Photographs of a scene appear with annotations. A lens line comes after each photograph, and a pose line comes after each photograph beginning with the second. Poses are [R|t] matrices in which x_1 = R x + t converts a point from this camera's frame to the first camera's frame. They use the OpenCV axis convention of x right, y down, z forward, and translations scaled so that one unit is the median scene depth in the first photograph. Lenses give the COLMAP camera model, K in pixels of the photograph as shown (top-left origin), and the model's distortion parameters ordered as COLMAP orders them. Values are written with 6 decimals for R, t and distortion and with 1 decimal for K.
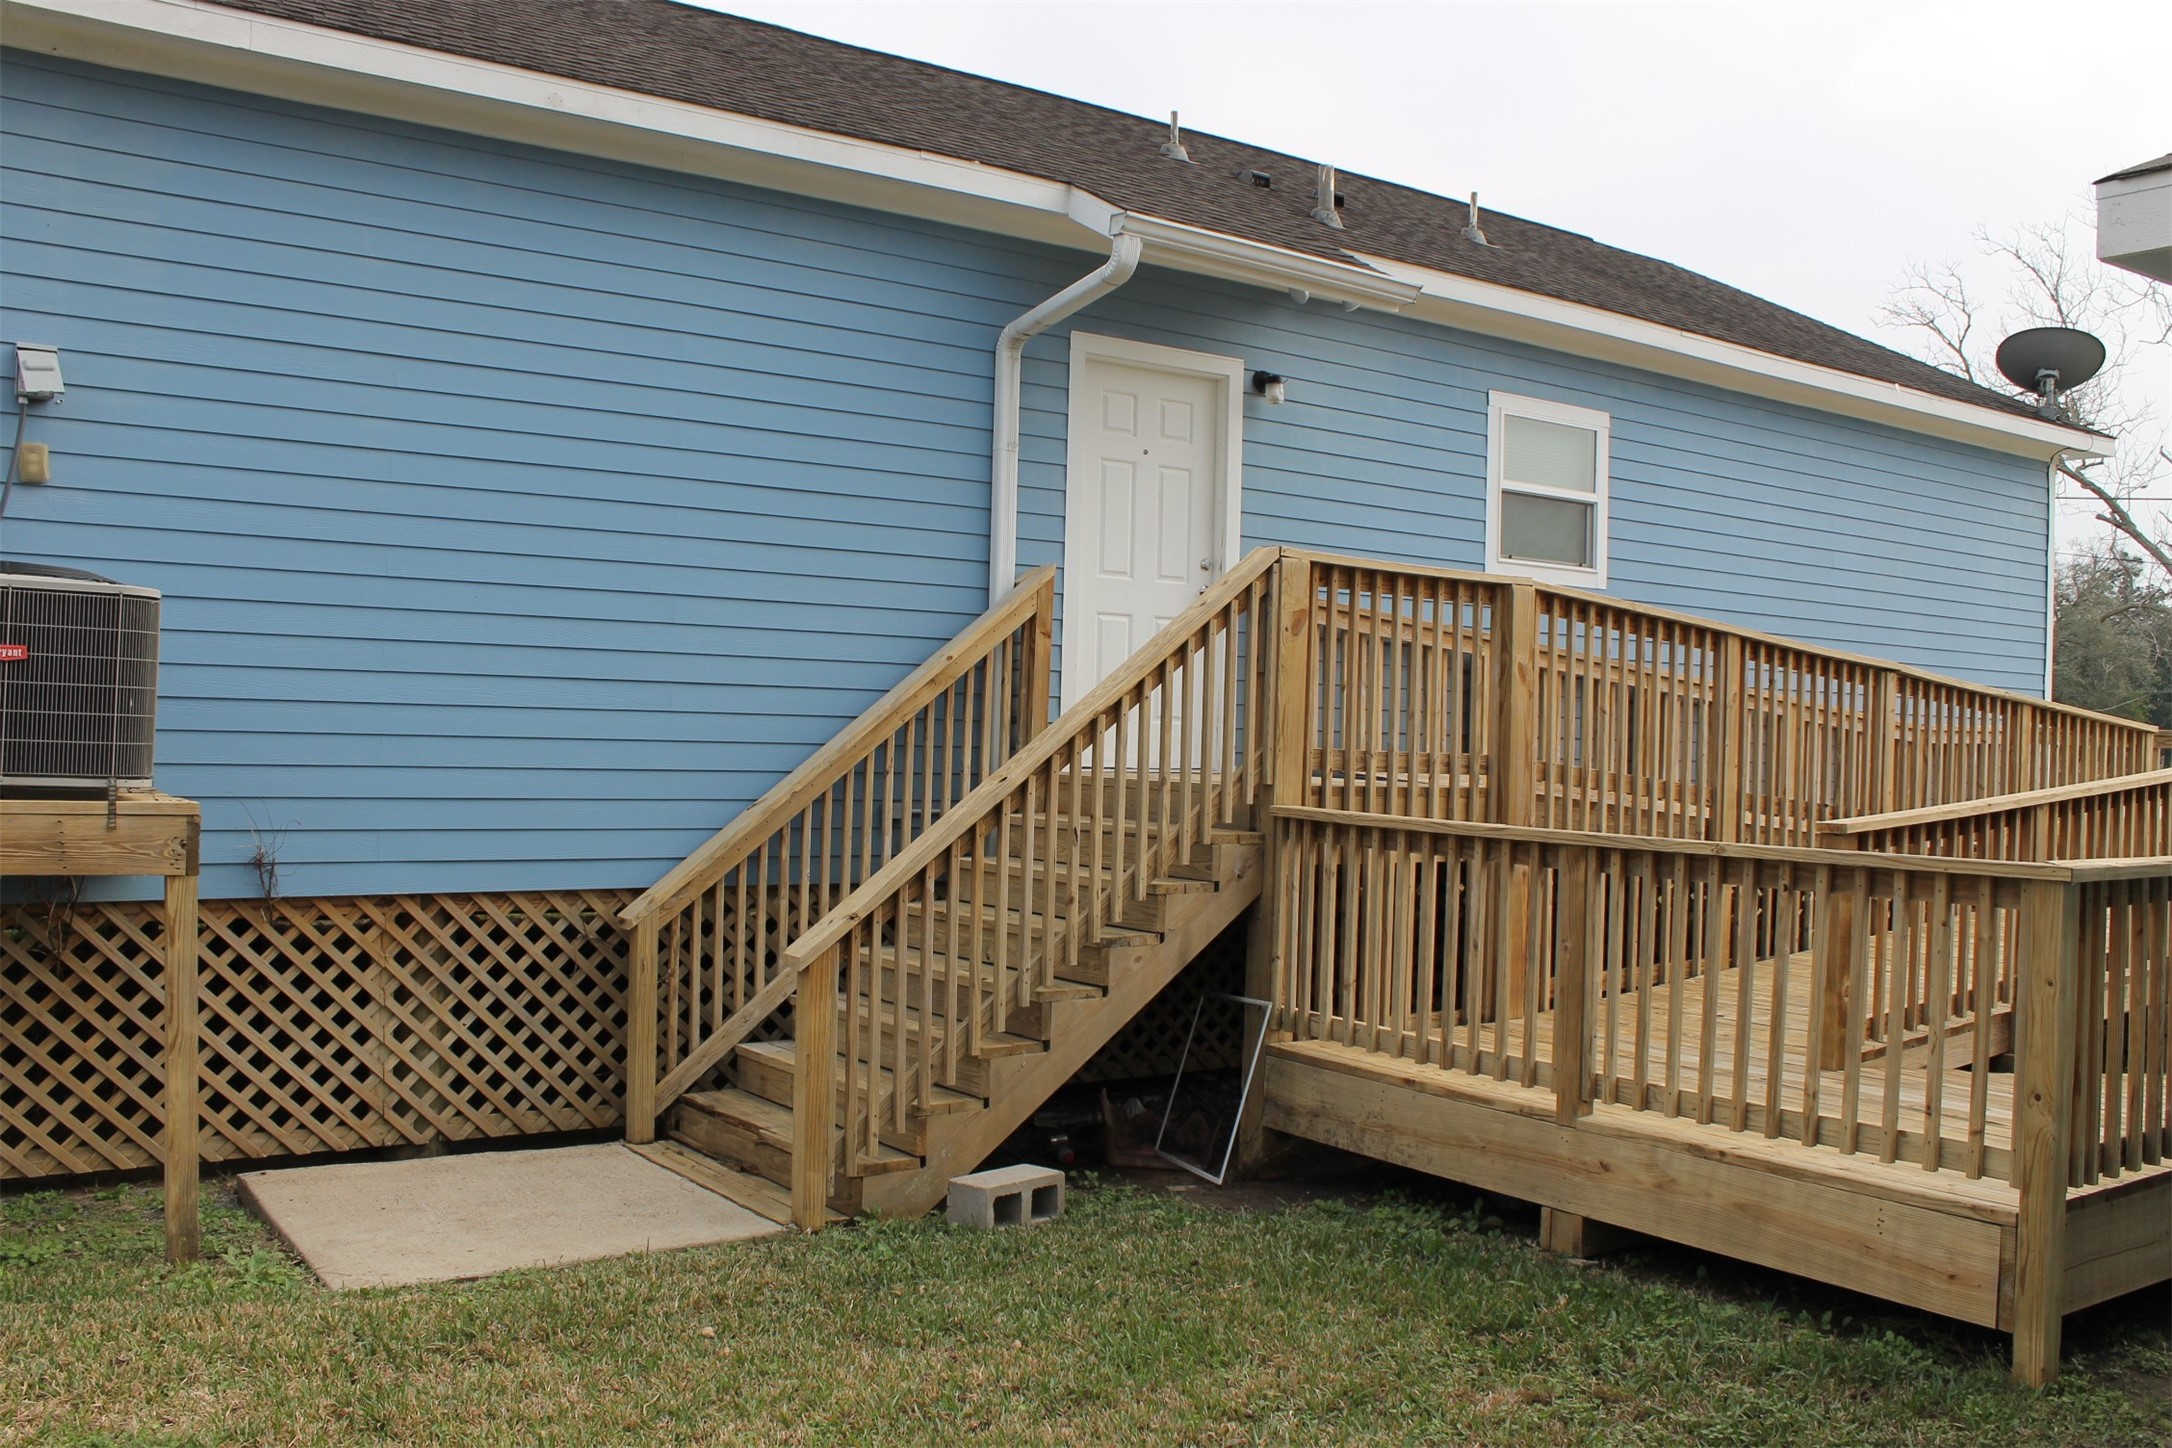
lens RADIAL K [[2031.1, 0, 1089.9], [0, 2031.1, 814.4], [0, 0, 1]] dist [-0.176532, 0.113781]
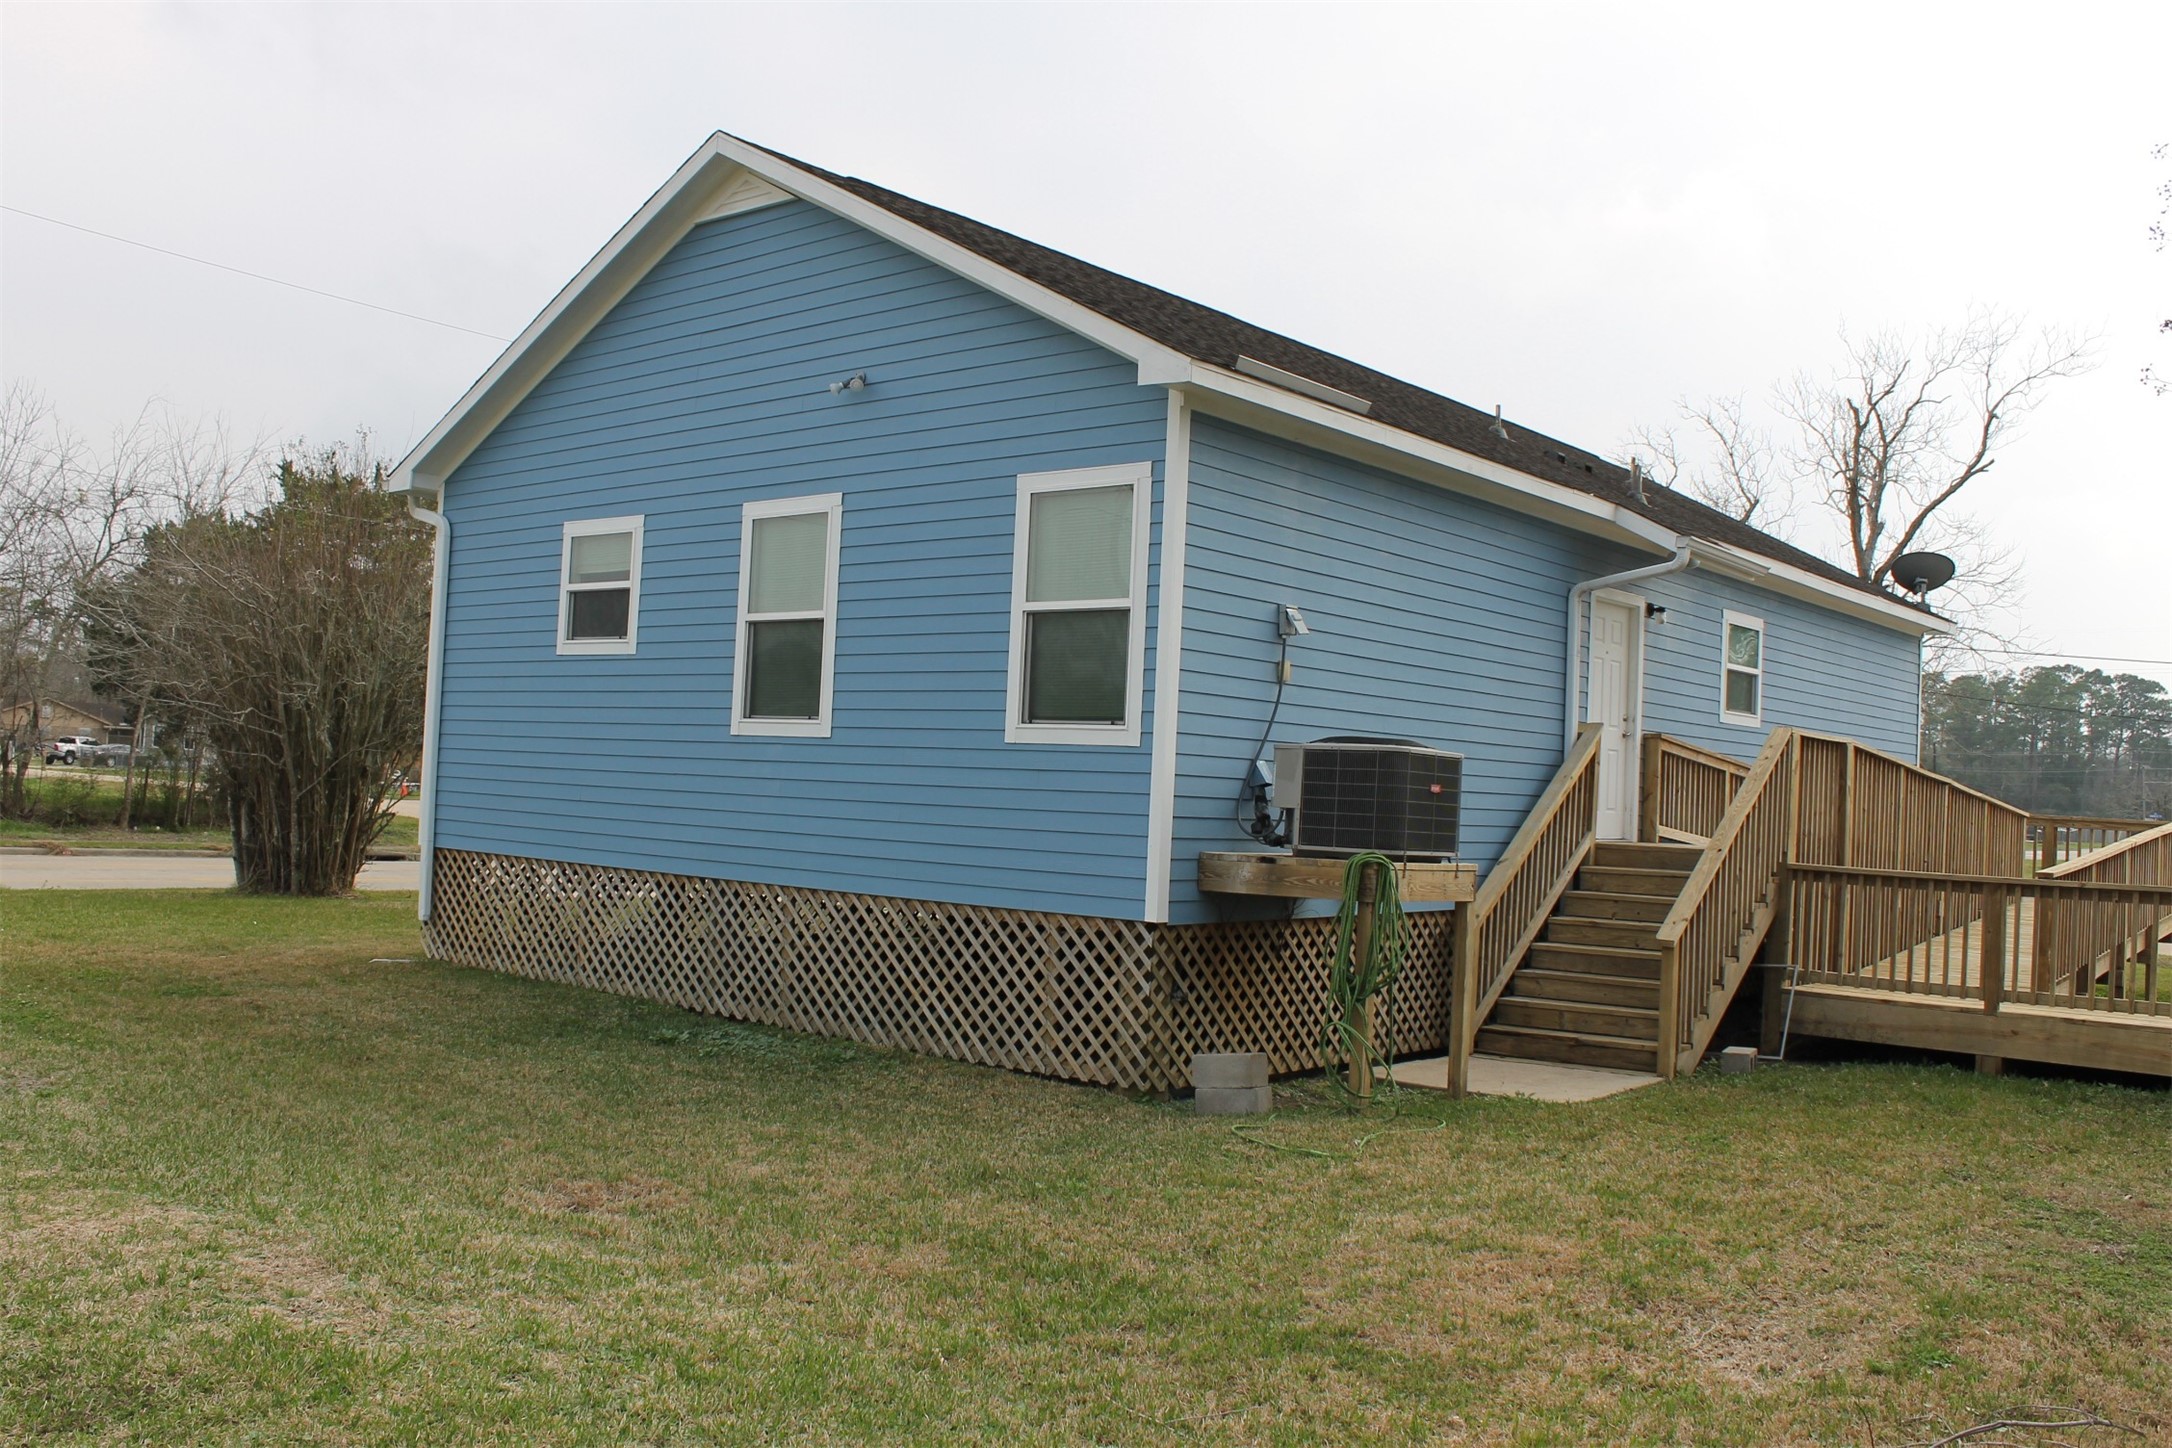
lens RADIAL K [[2031.1, 0, 1089.9], [0, 2031.1, 814.4], [0, 0, 1]] dist [-0.176532, 0.113781]
pose [[0.964025, 0.008711, 0.265668, -1.041163], [-0.004165, 0.999835, -0.017670, -0.013634], [-0.265778, 0.015928, 0.963903, -0.633200]]
